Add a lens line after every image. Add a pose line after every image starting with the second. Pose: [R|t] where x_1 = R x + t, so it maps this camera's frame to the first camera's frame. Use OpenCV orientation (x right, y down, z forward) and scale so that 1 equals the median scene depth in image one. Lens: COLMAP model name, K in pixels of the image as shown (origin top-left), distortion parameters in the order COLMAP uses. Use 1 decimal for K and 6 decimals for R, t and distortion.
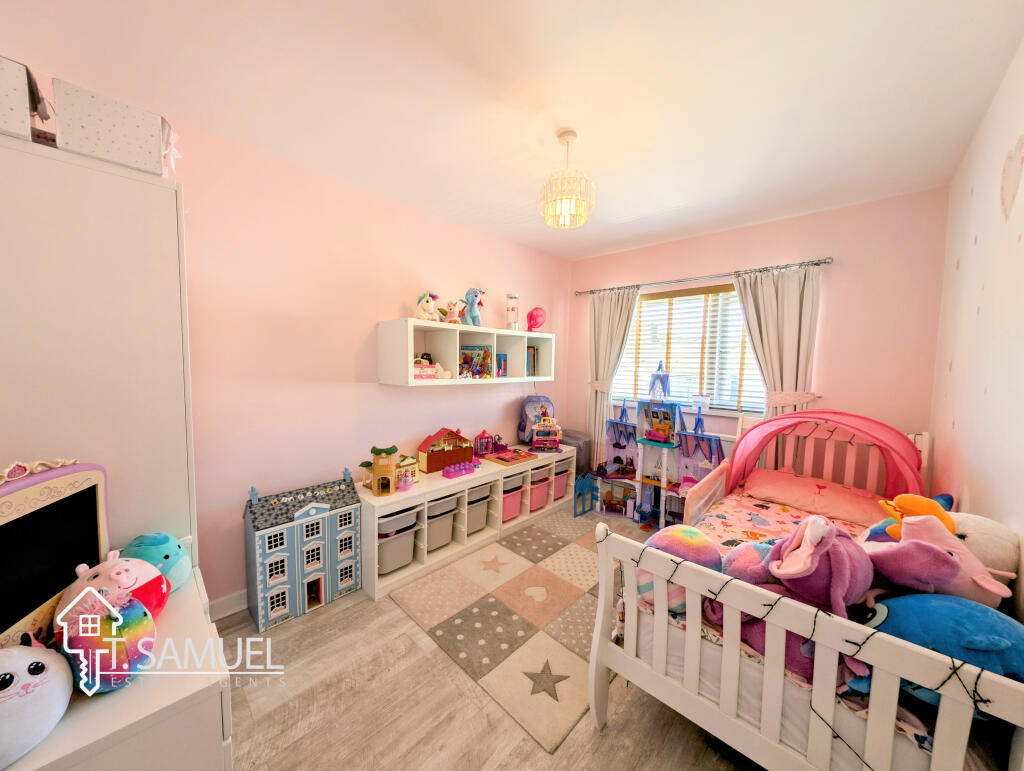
lens RADIAL K [[361.4, 0, 512.0], [0, 361.4, 385.5], [0, 0, 1]] dist [-0.000736, -0.000028]
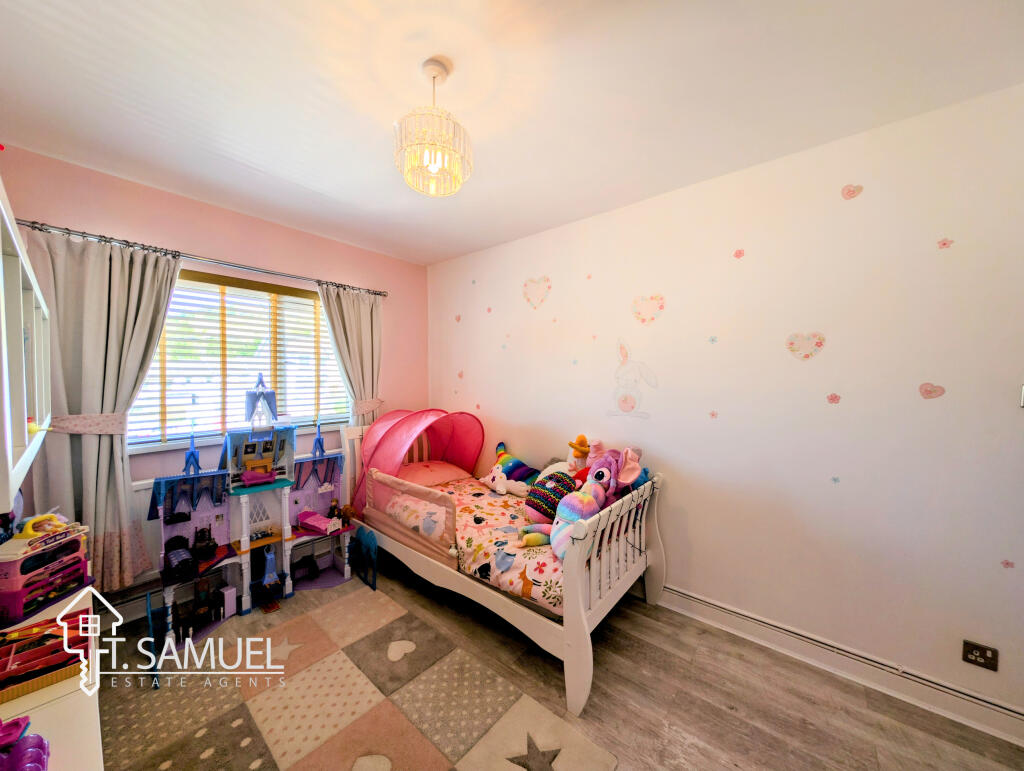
lens RADIAL K [[364.0, 0, 512.0], [0, 364.0, 385.5], [0, 0, 1]] dist [0.001561, 0.000131]
pose [[-0.056951, -0.031207, 0.997889, -0.348375], [0.076899, 0.996405, 0.035550, -0.029348], [-0.995411, 0.078761, -0.054347, 0.520335]]
